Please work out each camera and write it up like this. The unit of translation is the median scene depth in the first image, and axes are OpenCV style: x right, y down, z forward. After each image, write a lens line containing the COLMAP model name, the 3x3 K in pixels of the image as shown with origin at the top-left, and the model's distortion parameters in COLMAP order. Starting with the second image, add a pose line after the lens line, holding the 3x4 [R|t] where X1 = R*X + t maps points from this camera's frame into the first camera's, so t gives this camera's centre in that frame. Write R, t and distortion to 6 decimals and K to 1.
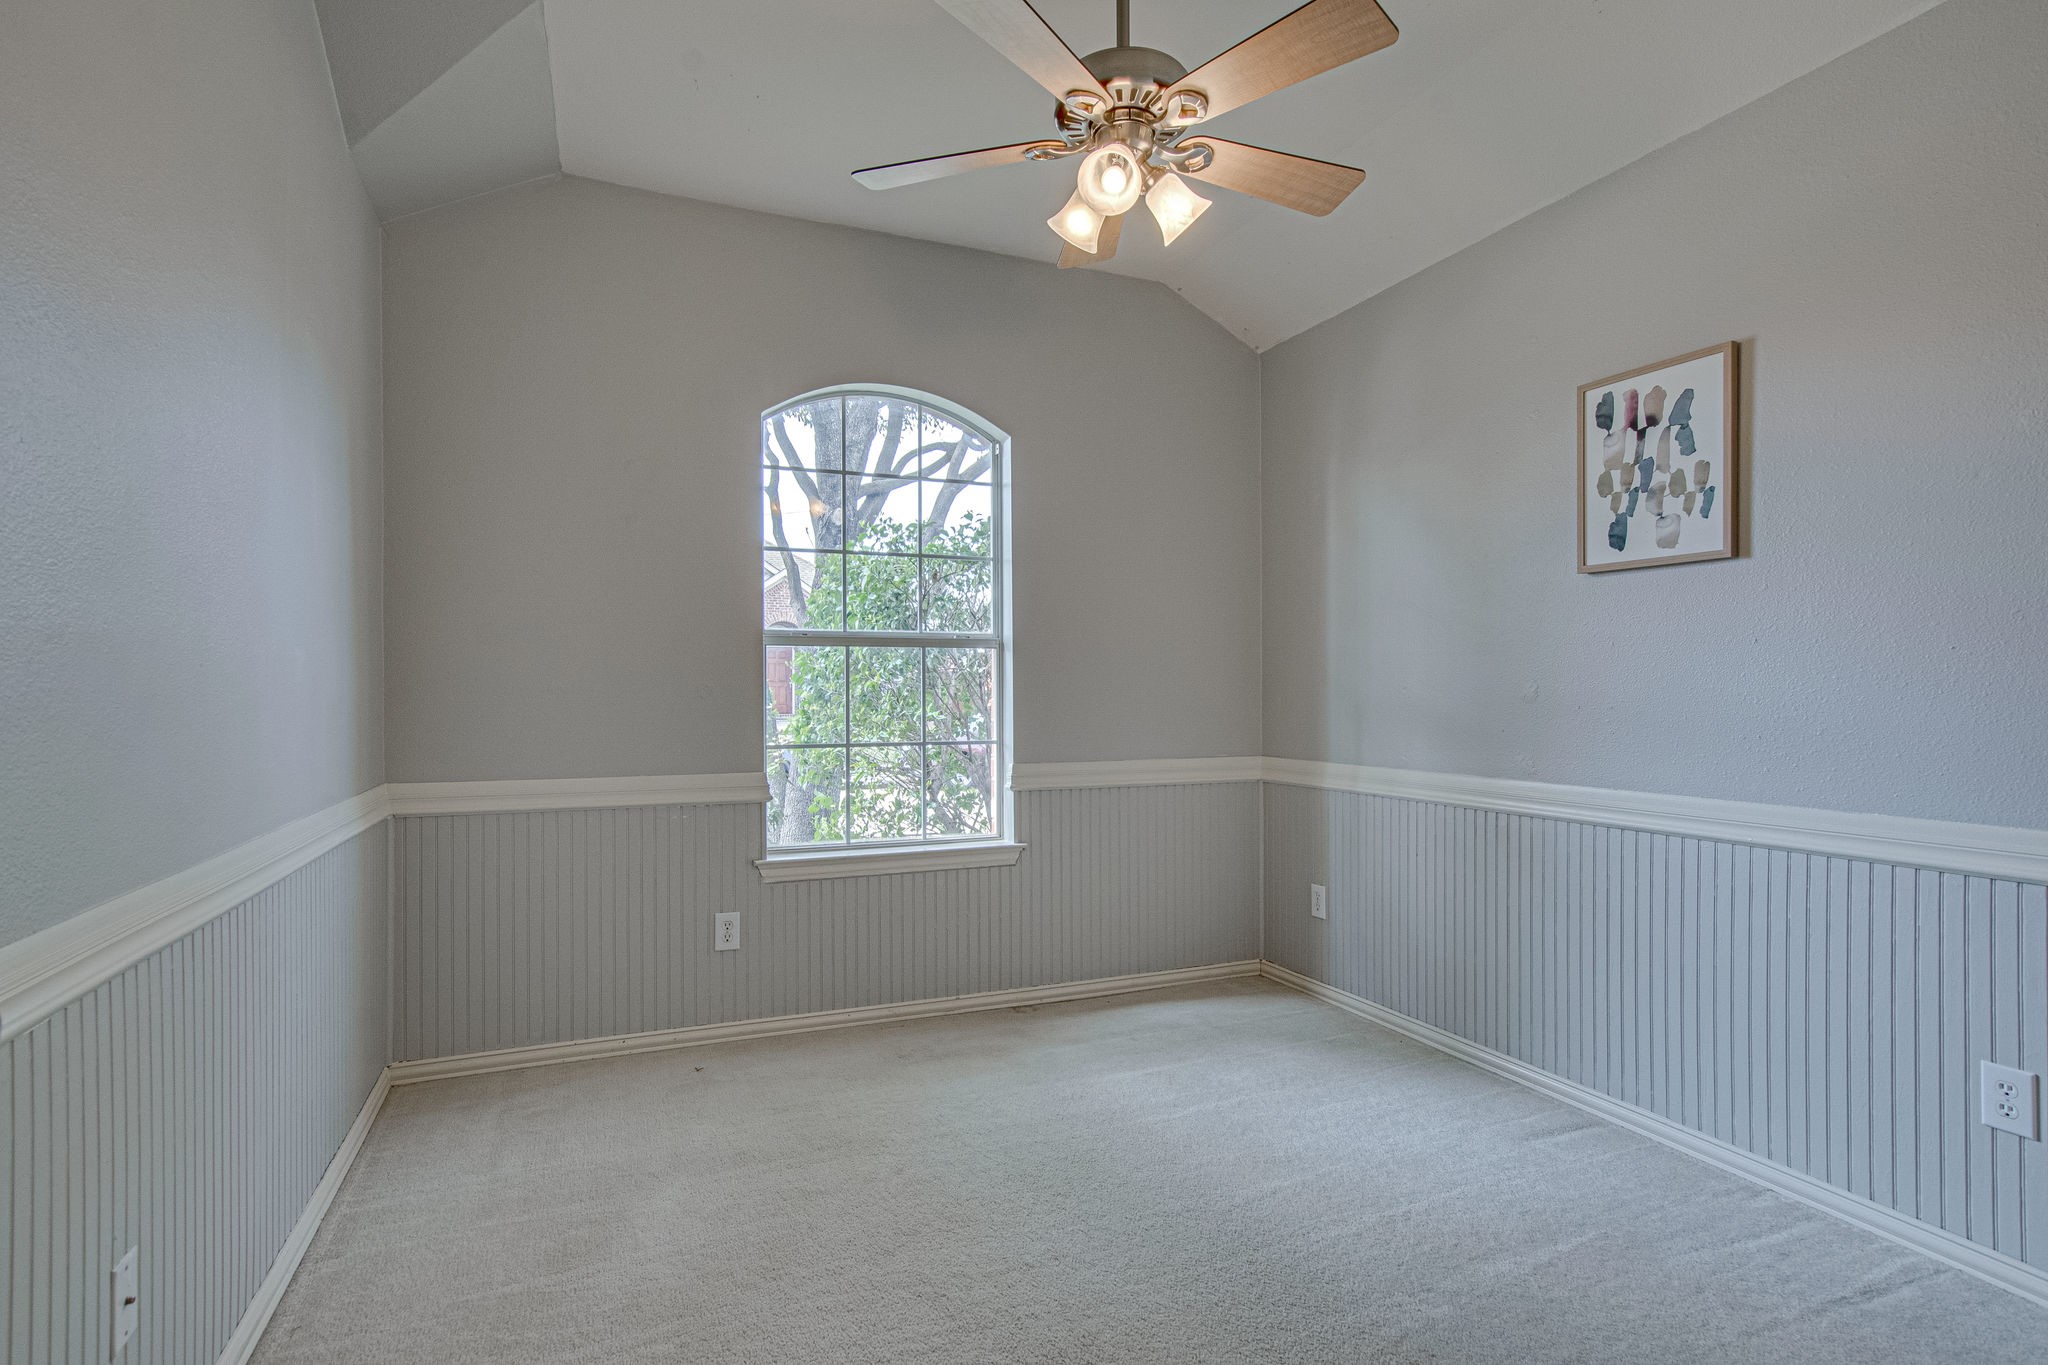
lens RADIAL K [[994.6, 0, 1016.8], [0, 994.6, 685.5], [0, 0, 1]] dist [0.006482, 0.002270]
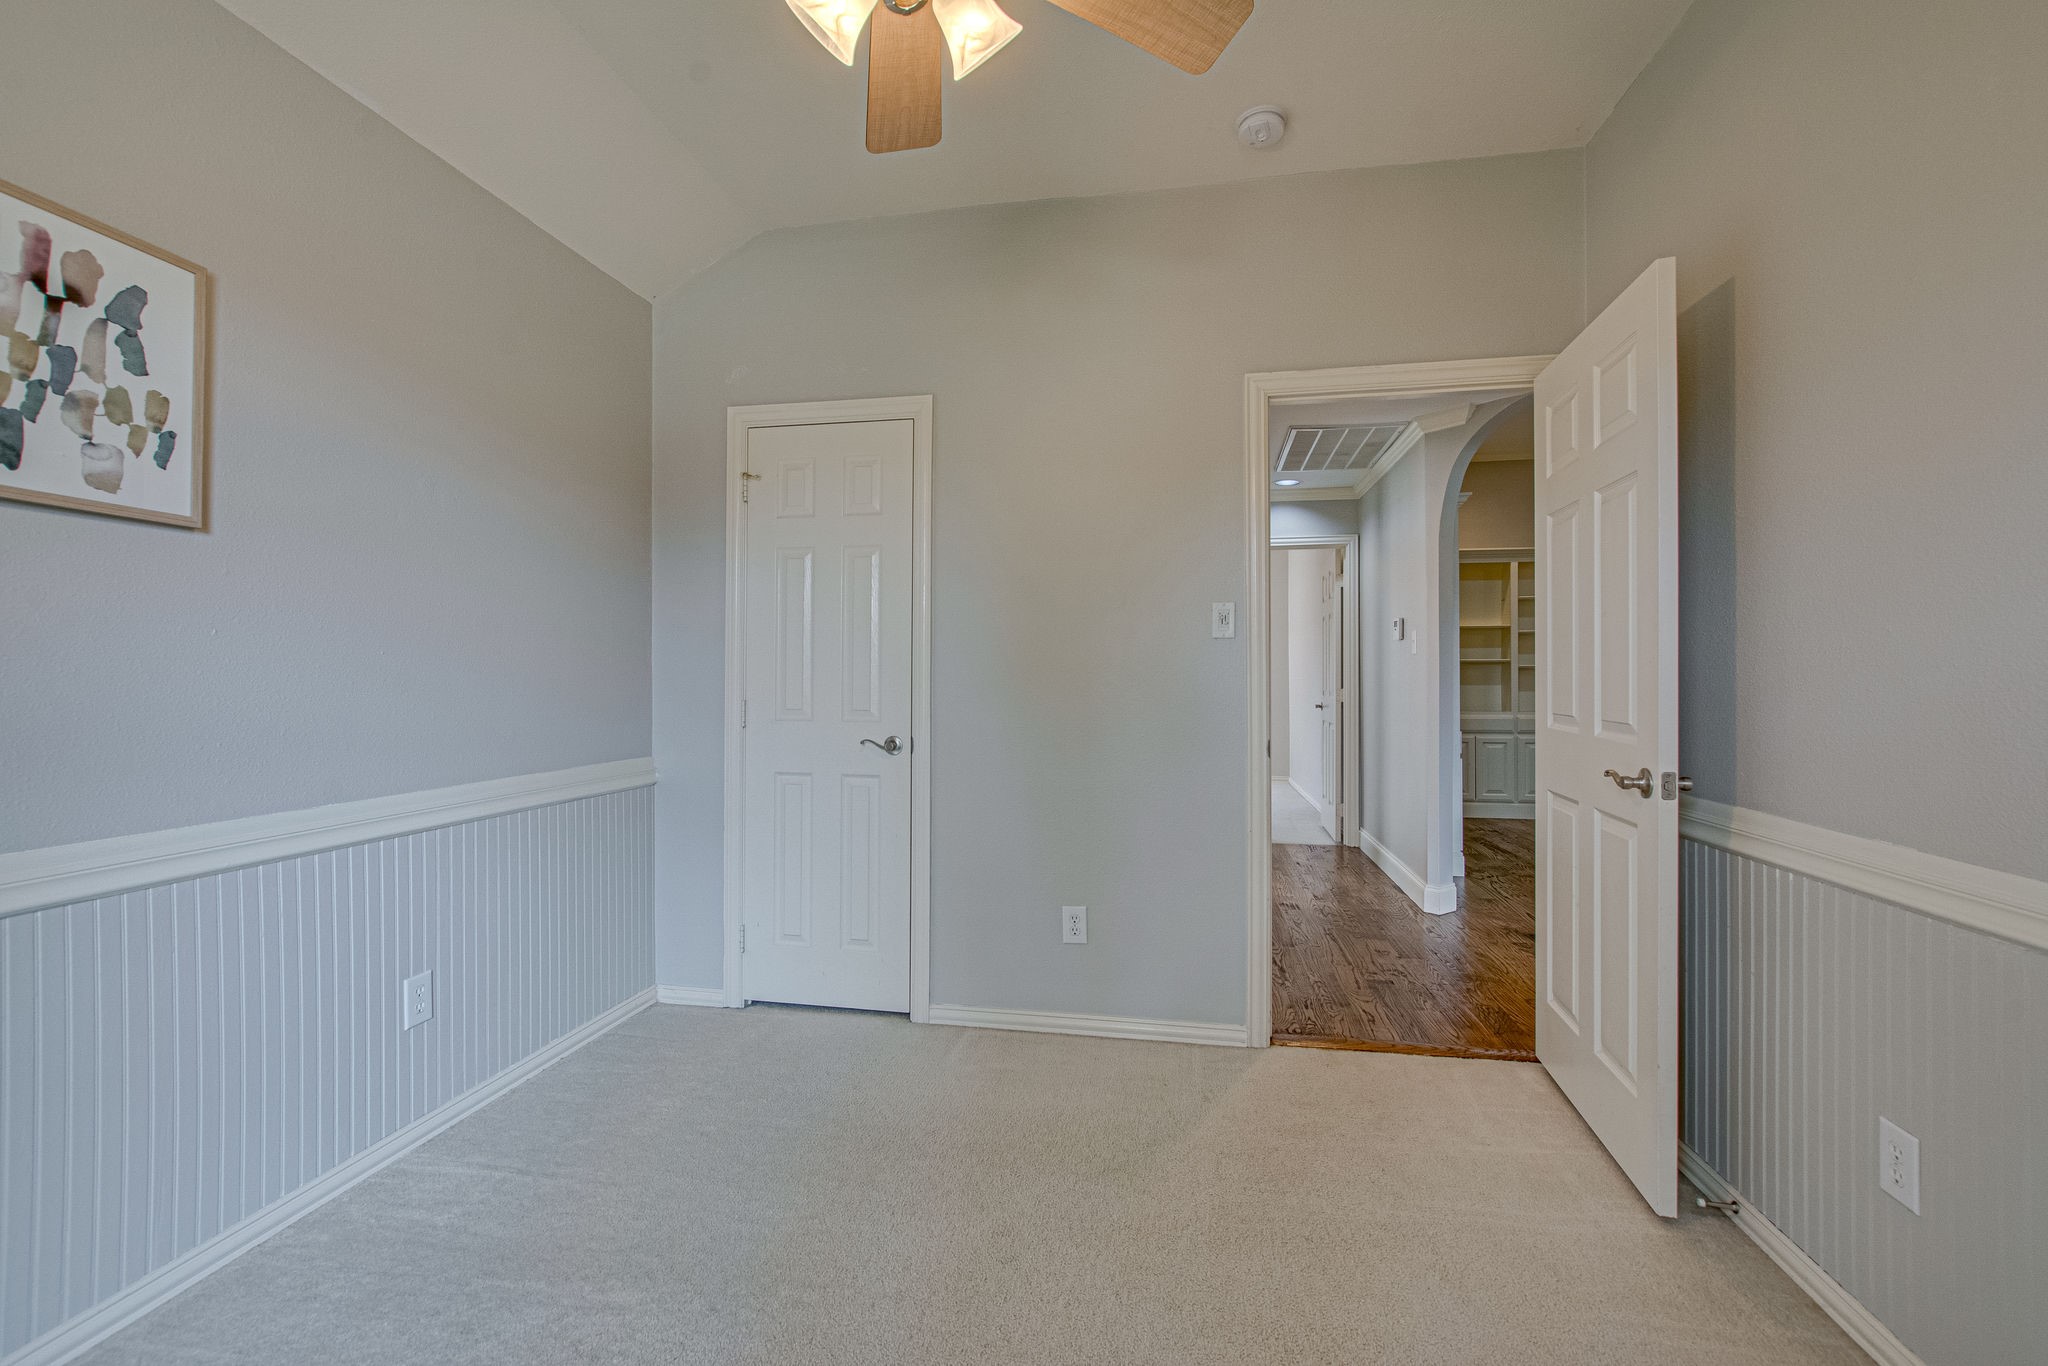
lens RADIAL K [[902.7, 0, 1021.4], [0, 902.7, 683.1], [0, 0, 1]] dist [-0.013672, 0.004019]
pose [[-0.838247, 0.006611, 0.545251, -0.235831], [0.007438, 0.999972, -0.000689, 0.003577], [-0.545240, 0.003478, -0.838273, 1.178096]]
